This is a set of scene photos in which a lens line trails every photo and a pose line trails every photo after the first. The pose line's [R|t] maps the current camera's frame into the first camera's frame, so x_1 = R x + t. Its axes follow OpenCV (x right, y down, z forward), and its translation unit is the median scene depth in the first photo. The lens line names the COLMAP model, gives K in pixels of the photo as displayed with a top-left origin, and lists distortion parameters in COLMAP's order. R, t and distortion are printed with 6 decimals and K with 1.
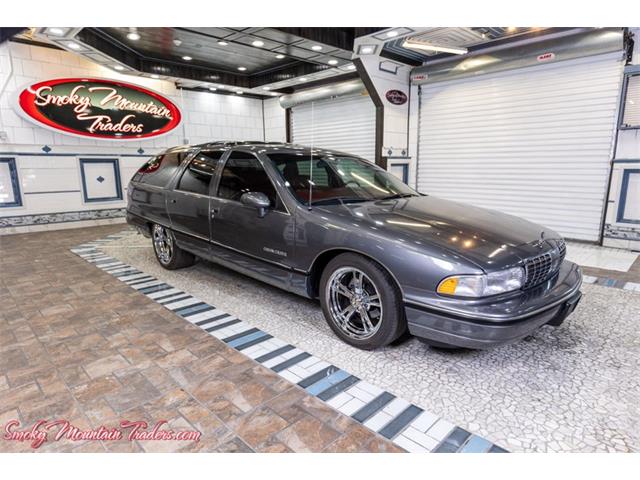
lens RADIAL K [[376.8, 0, 323.5], [0, 376.8, 239.5], [0, 0, 1]] dist [0.005651, -0.001363]
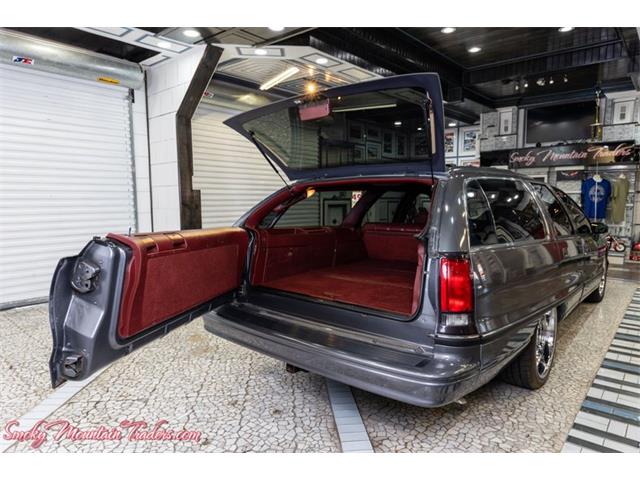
lens RADIAL K [[408.4, 0, 323.2], [0, 408.4, 240.4], [0, 0, 1]] dist [0.017947, -0.014109]
pose [[-0.064598, -0.093950, 0.993479, -0.815950], [0.196934, 0.974779, 0.104987, -0.214057], [-0.978286, 0.202432, -0.044467, 1.084961]]
